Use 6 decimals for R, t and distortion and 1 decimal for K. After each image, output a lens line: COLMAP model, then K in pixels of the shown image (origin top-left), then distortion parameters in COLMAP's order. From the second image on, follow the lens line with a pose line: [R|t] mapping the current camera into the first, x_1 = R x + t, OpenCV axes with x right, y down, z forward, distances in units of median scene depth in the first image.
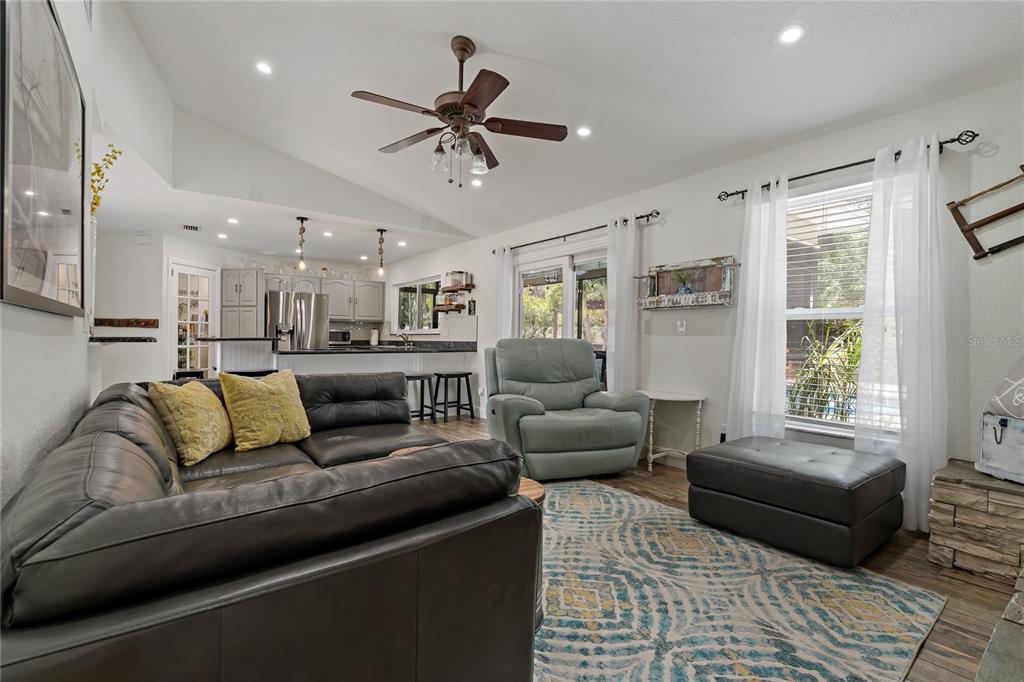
lens RADIAL K [[476.3, 0, 531.2], [0, 476.3, 330.4], [0, 0, 1]] dist [-0.000180, -0.001652]
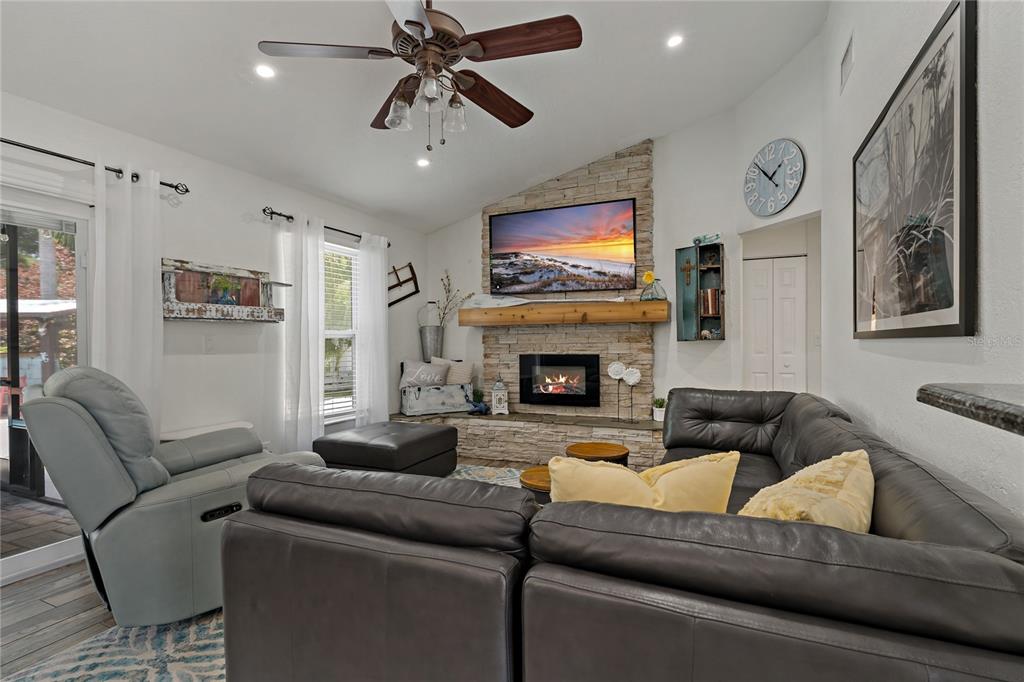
lens RADIAL K [[471.9, 0, 483.1], [0, 471.9, 336.9], [0, 0, 1]] dist [-0.001784, 0.000864]
pose [[-0.408016, 0.005598, 0.912957, -0.628474], [0.002179, 0.999984, -0.005158, -0.014496], [-0.912972, -0.000115, -0.408022, 0.936821]]
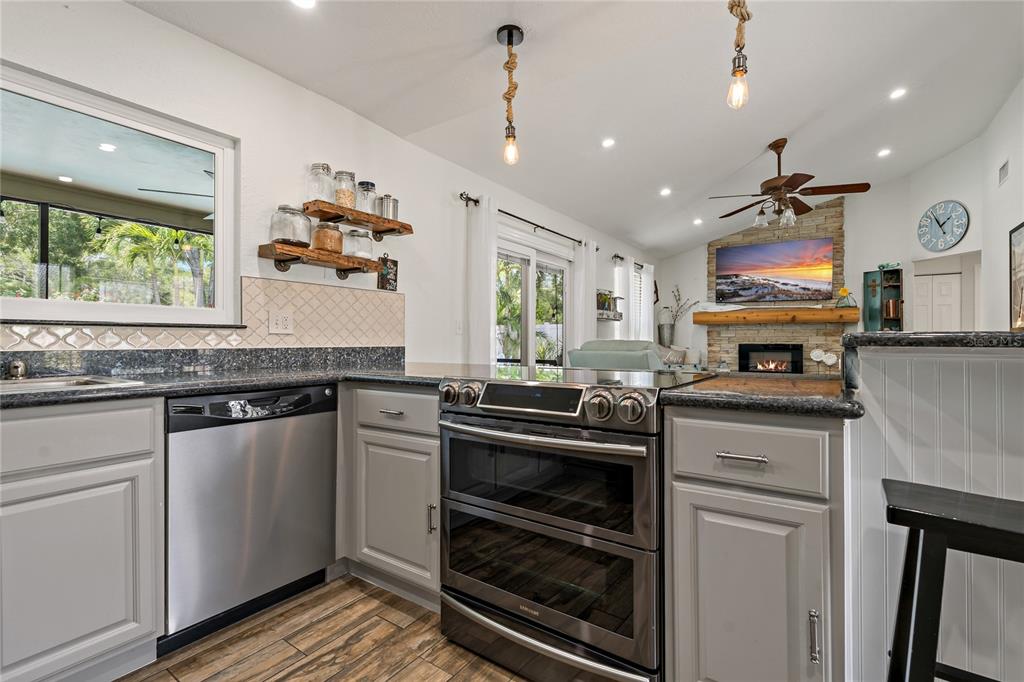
lens RADIAL K [[476.3, 0, 482.3], [0, 476.3, 339.4], [0, 0, 1]] dist [-0.000180, -0.001652]
pose [[-0.270546, 0.004244, 0.962698, -1.033605], [-0.010042, 0.999923, -0.007230, 0.031460], [-0.962655, -0.011623, -0.270483, 1.799510]]
